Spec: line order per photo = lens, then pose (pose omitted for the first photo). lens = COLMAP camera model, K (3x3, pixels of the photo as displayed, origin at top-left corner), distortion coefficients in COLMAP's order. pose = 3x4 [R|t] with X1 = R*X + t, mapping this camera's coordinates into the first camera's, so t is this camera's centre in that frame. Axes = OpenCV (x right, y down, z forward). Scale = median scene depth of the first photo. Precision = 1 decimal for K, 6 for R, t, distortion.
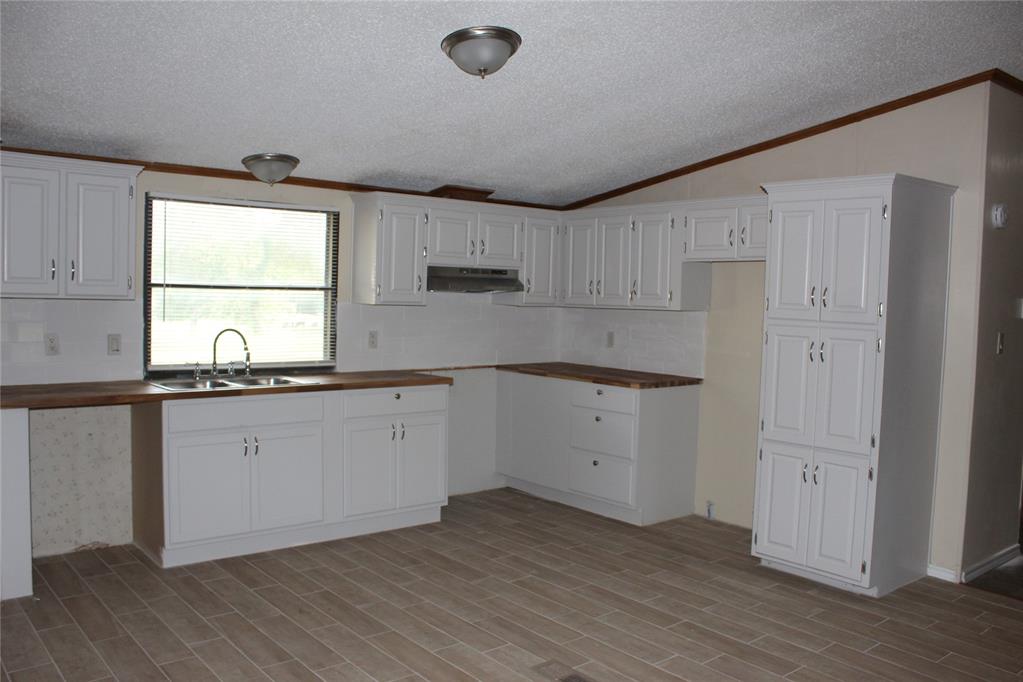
lens RADIAL K [[847.8, 0, 508.5], [0, 847.8, 360.8], [0, 0, 1]] dist [-0.167591, 0.181887]
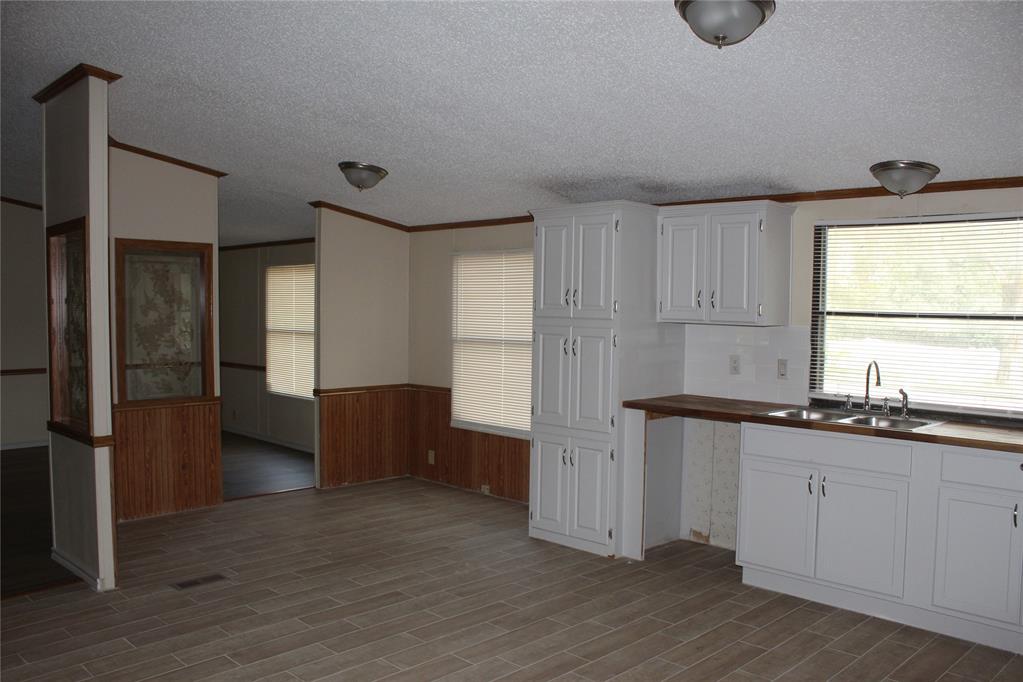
lens RADIAL K [[847.8, 0, 508.5], [0, 847.8, 360.8], [0, 0, 1]] dist [-0.167591, 0.181887]
pose [[0.103122, 0.036861, -0.993985, 0.534614], [-0.091281, 0.995447, 0.027445, -0.027051], [0.990471, 0.087901, 0.106018, 0.523331]]
